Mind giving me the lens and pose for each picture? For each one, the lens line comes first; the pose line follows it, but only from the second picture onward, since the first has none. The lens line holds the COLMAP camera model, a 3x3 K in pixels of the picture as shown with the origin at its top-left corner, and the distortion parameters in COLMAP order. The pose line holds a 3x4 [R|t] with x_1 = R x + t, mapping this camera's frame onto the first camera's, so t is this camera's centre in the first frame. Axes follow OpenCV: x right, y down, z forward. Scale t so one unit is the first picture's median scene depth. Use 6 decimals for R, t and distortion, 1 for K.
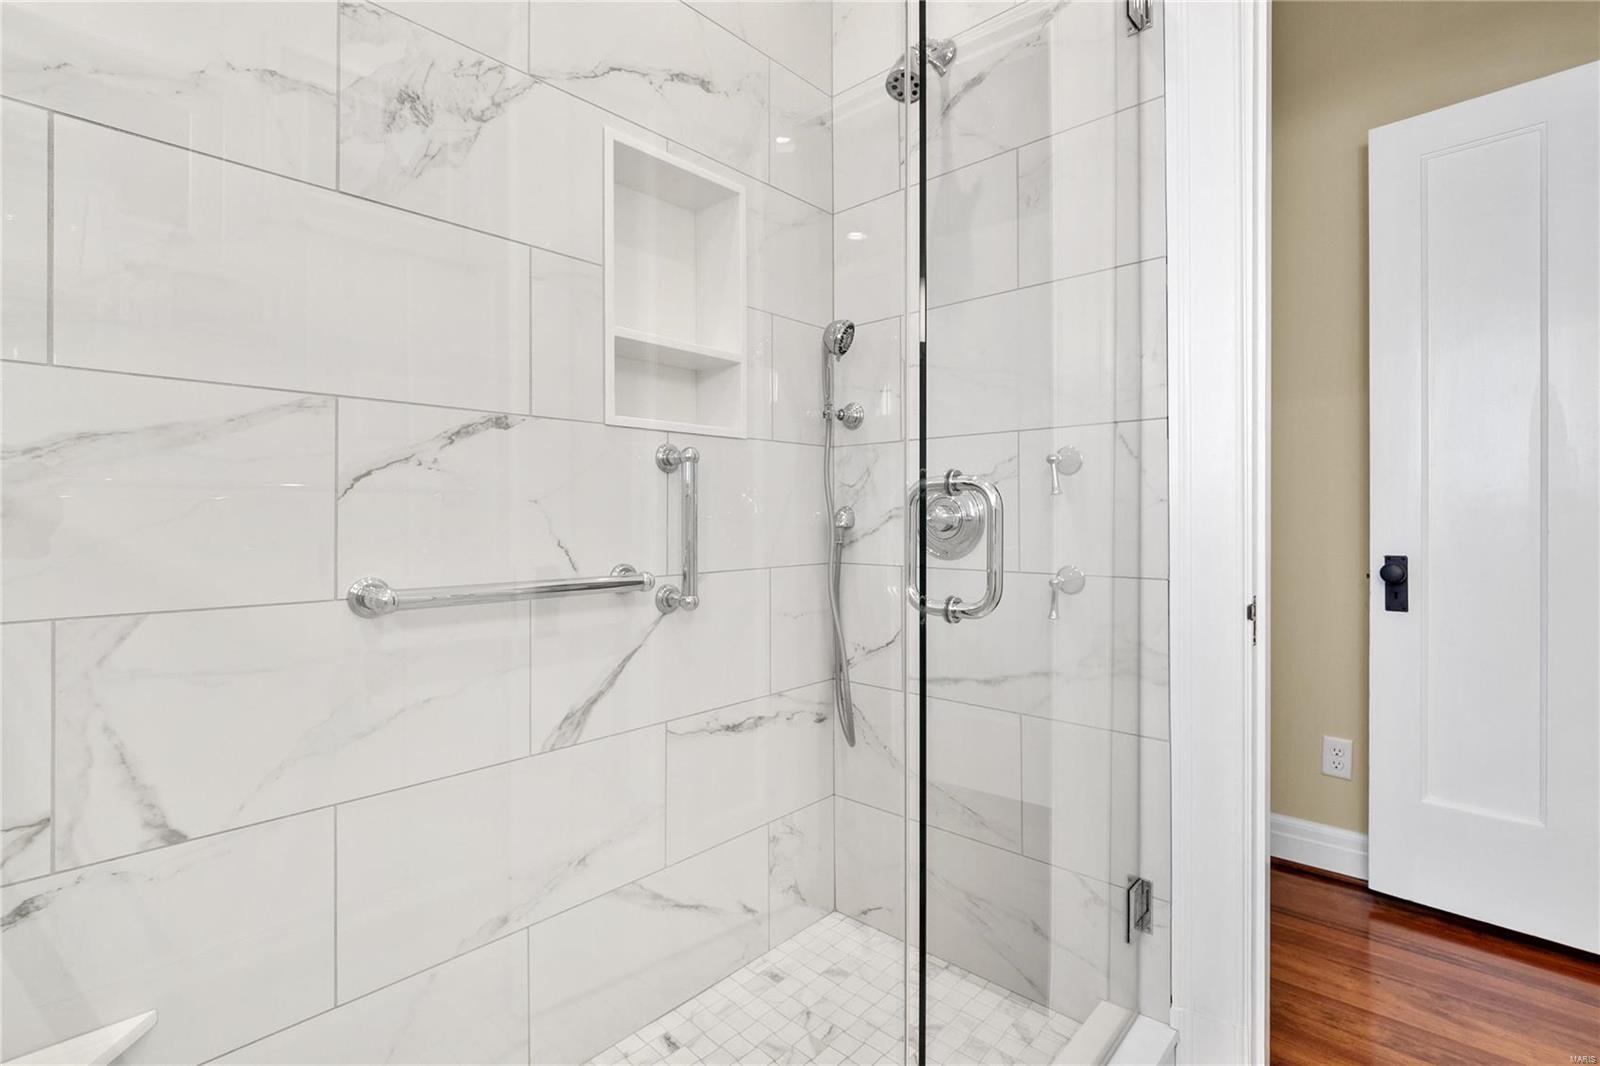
lens RADIAL K [[760.0, 0, 800.5], [0, 760.0, 520.5], [0, 0, 1]] dist [-0.001256, -0.000678]
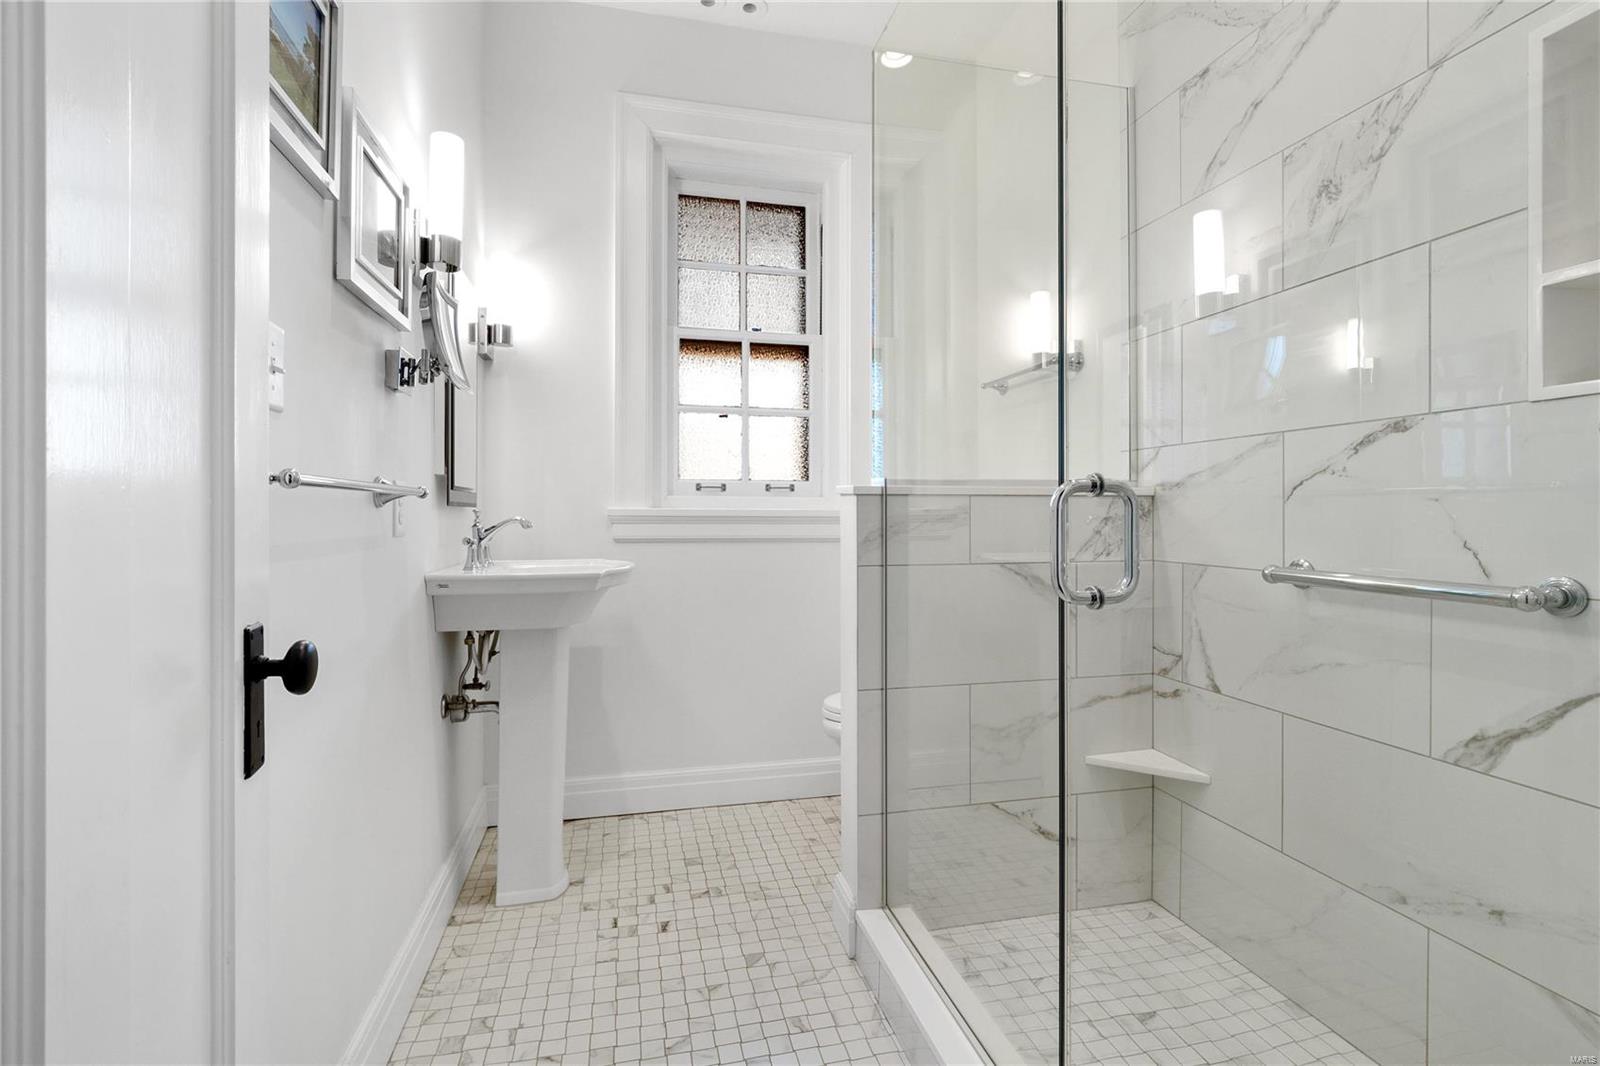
lens RADIAL K [[760.0, 0, 800.5], [0, 760.0, 520.5], [0, 0, 1]] dist [-0.001256, -0.000678]
pose [[-0.569539, 0.009266, -0.821912, 0.975035], [-0.000776, 0.999930, 0.011810, -0.009863], [0.821964, 0.007364, -0.569492, 0.939269]]
